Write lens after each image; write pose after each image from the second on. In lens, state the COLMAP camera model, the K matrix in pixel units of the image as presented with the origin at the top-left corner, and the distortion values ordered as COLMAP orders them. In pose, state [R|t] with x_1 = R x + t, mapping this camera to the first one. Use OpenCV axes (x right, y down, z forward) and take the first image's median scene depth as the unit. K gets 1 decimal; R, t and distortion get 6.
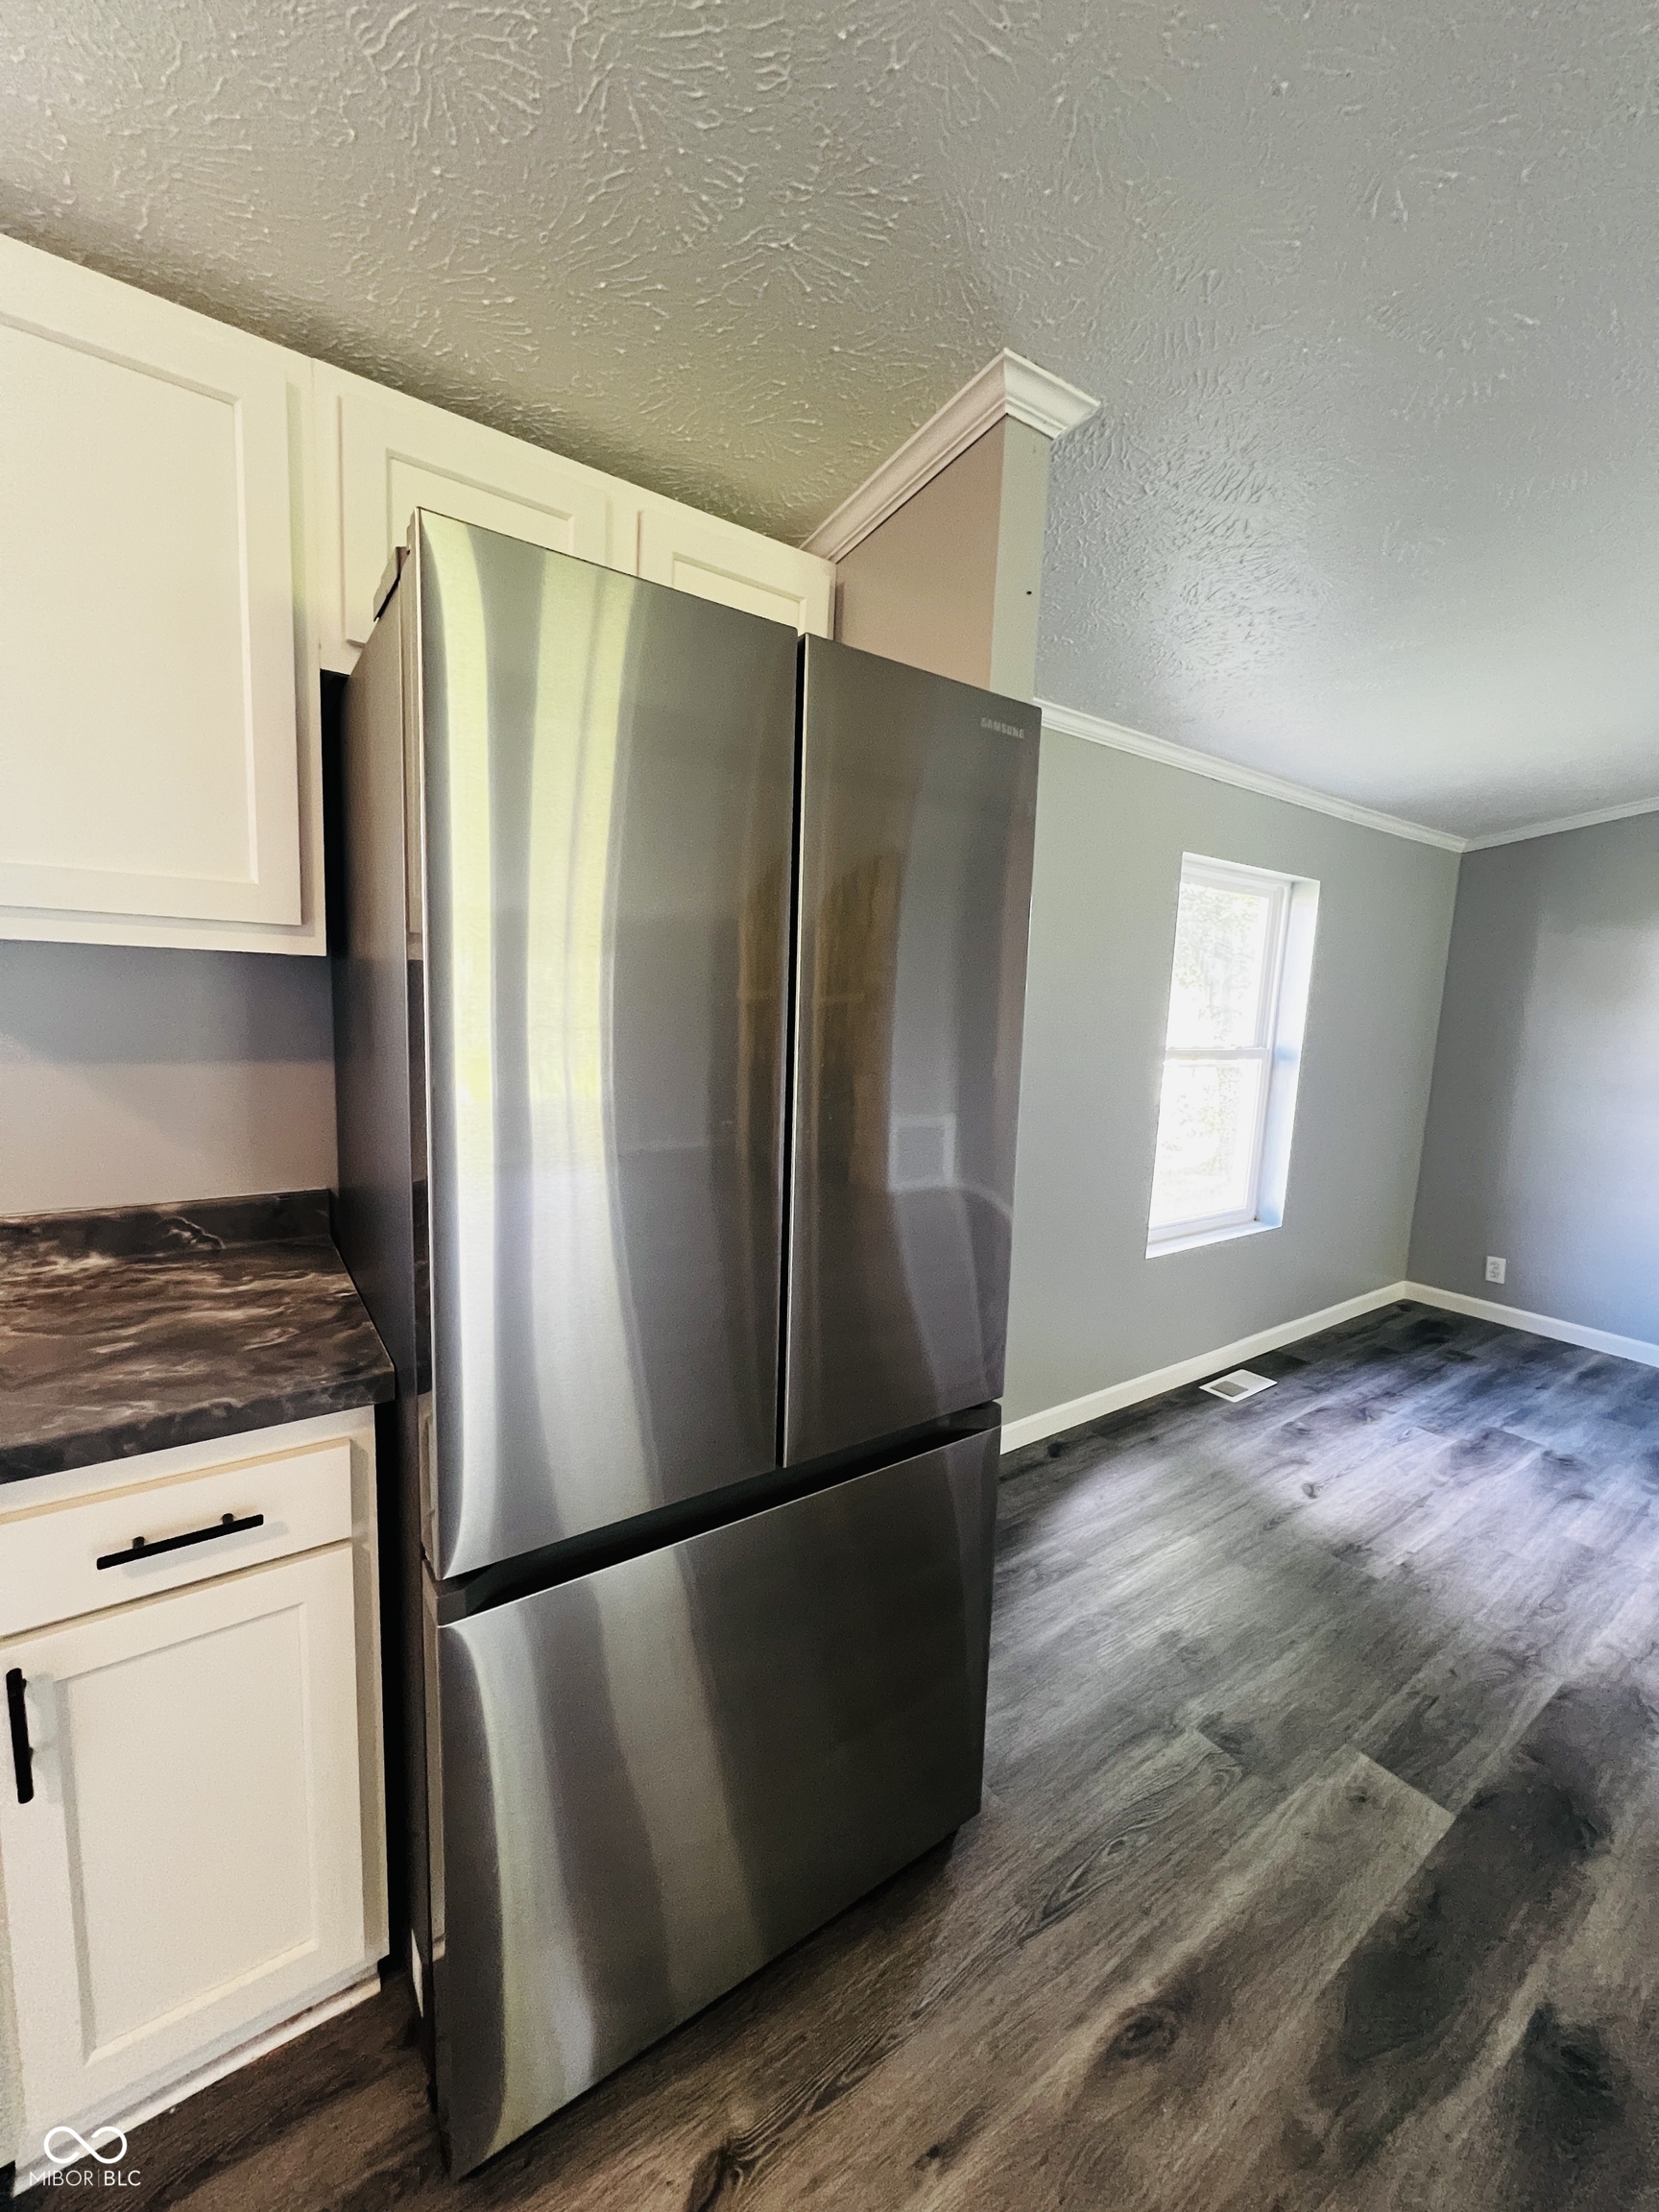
lens RADIAL K [[886.2, 0, 831.4], [0, 886.2, 1104.6], [0, 0, 1]] dist [-0.002523, 0.000350]
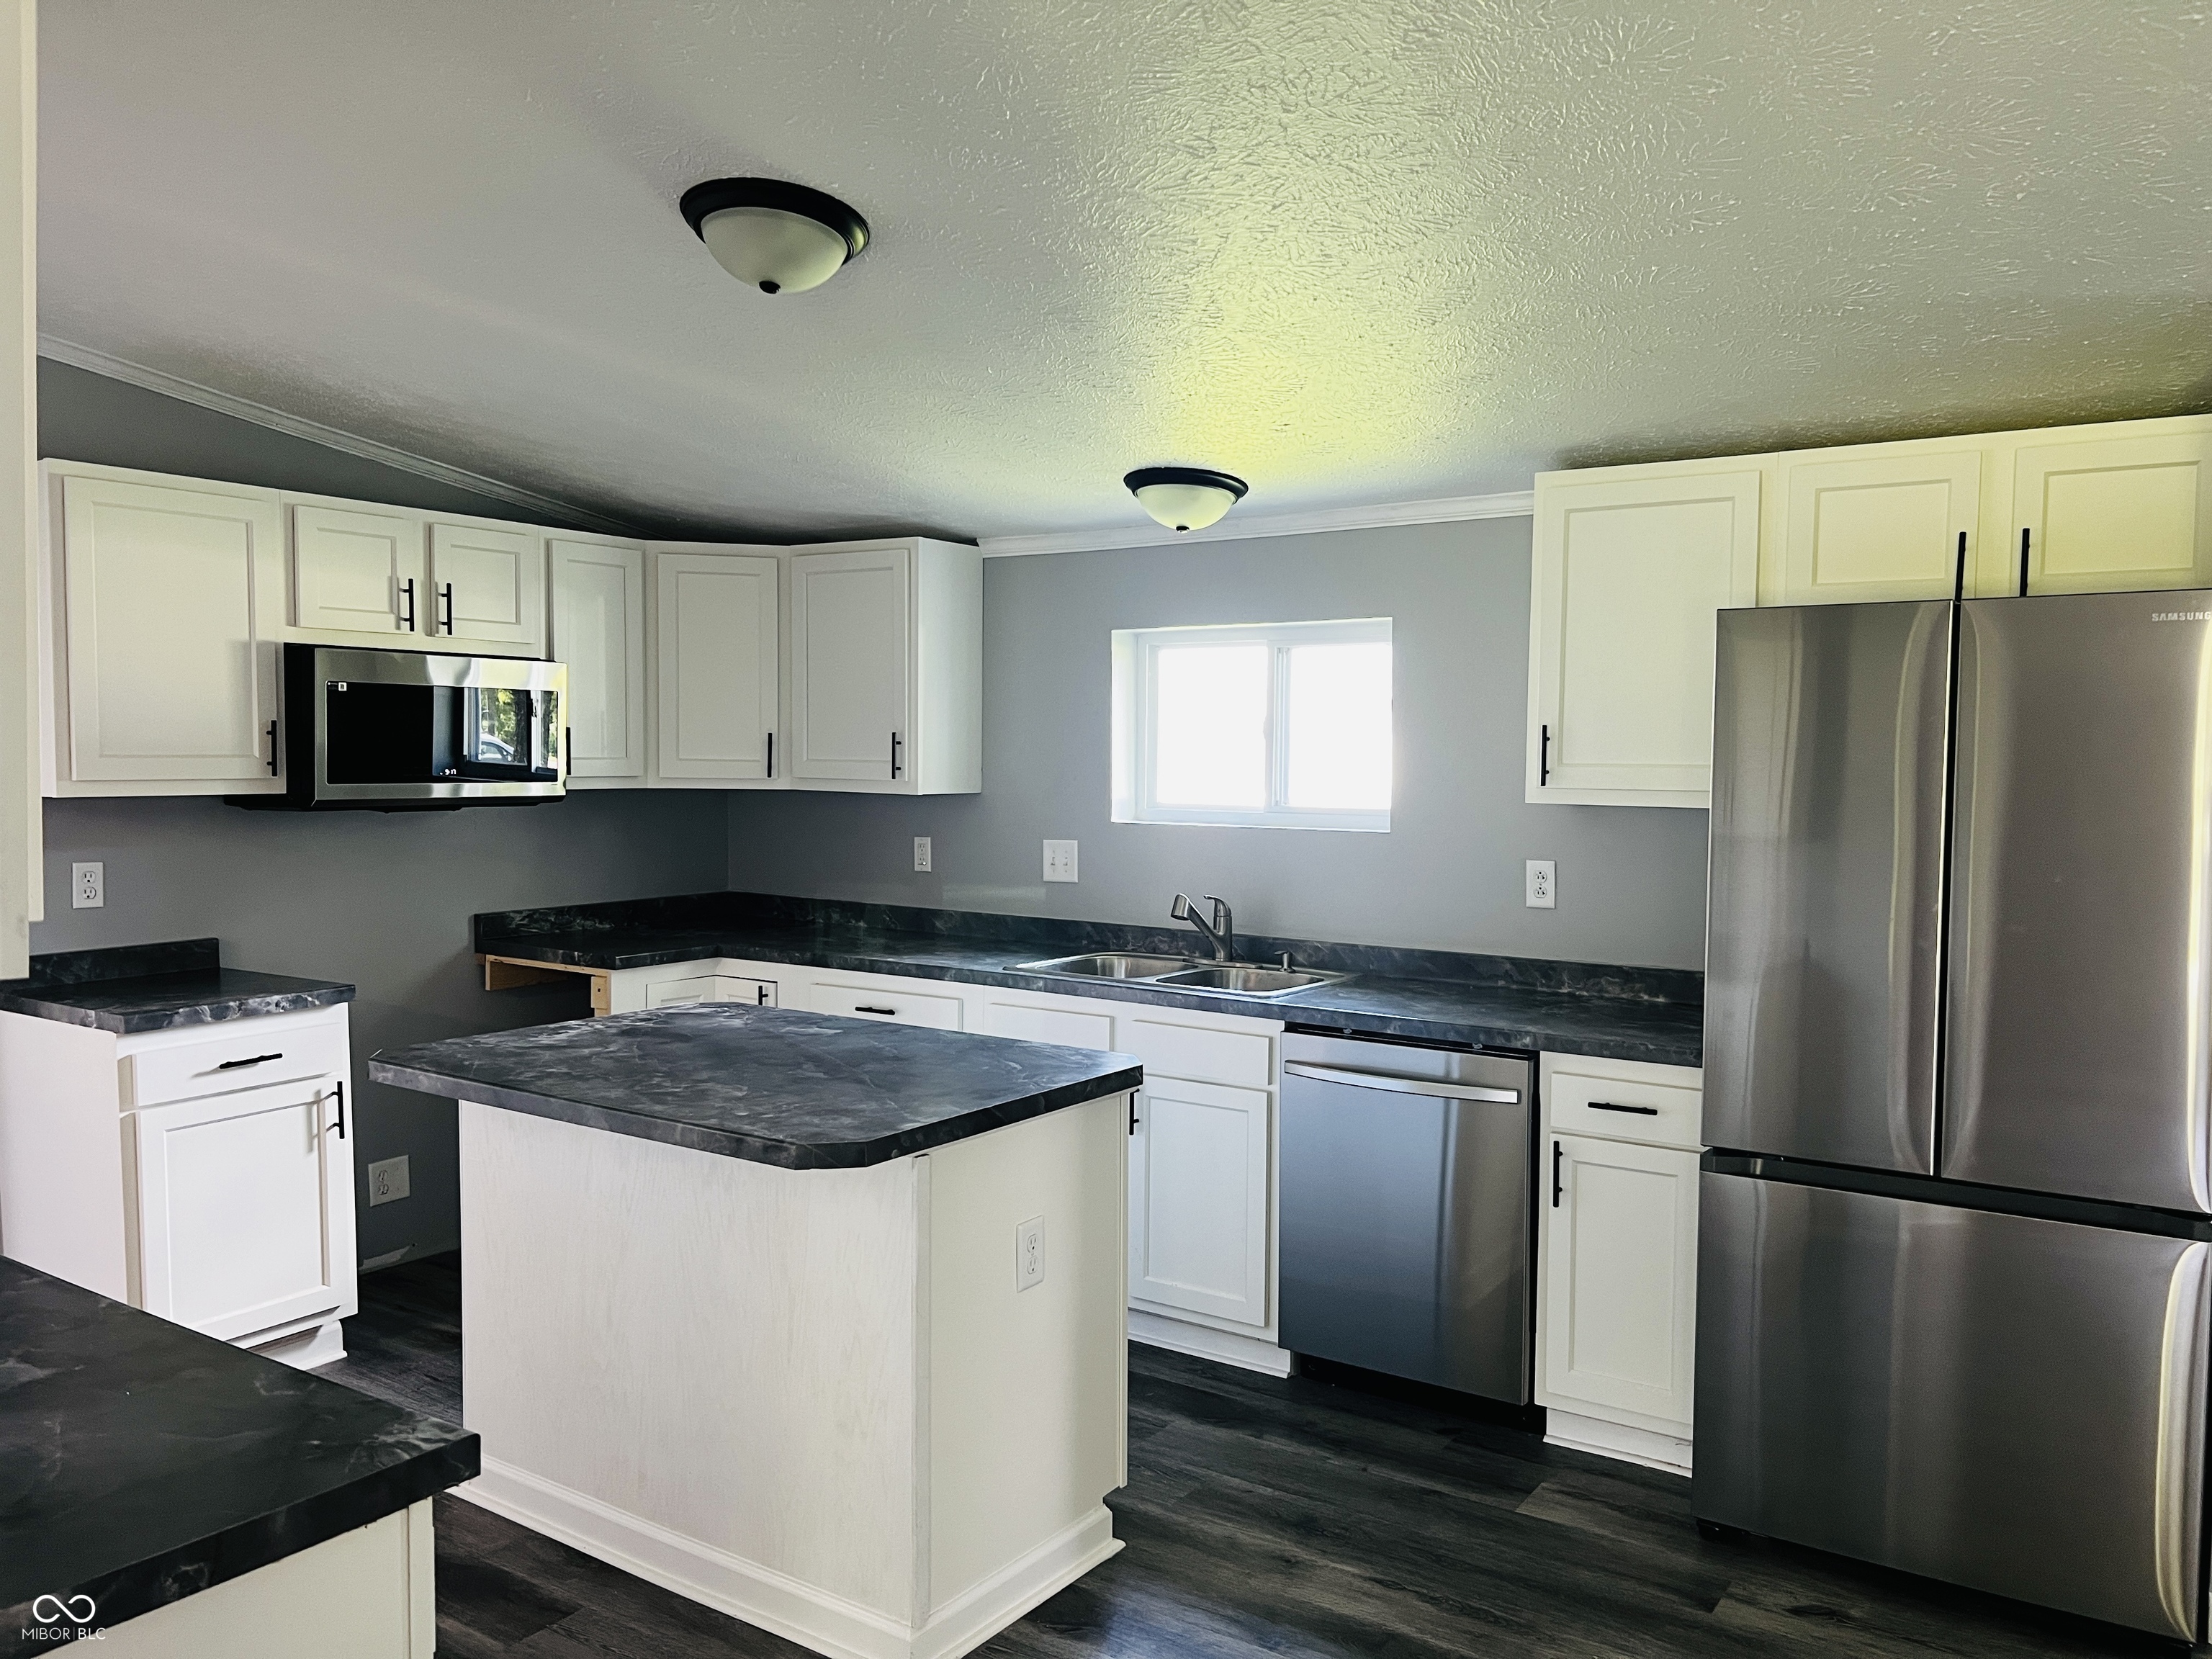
lens RADIAL K [[1675.6, 0, 1111.2], [0, 1675.6, 838.2], [0, 0, 1]] dist [0.031062, -0.007643]
pose [[0.344907, 0.007551, -0.938607, 0.687892], [-0.115078, 0.992764, -0.034301, 0.043034], [0.931556, 0.119844, 0.343280, -0.410943]]
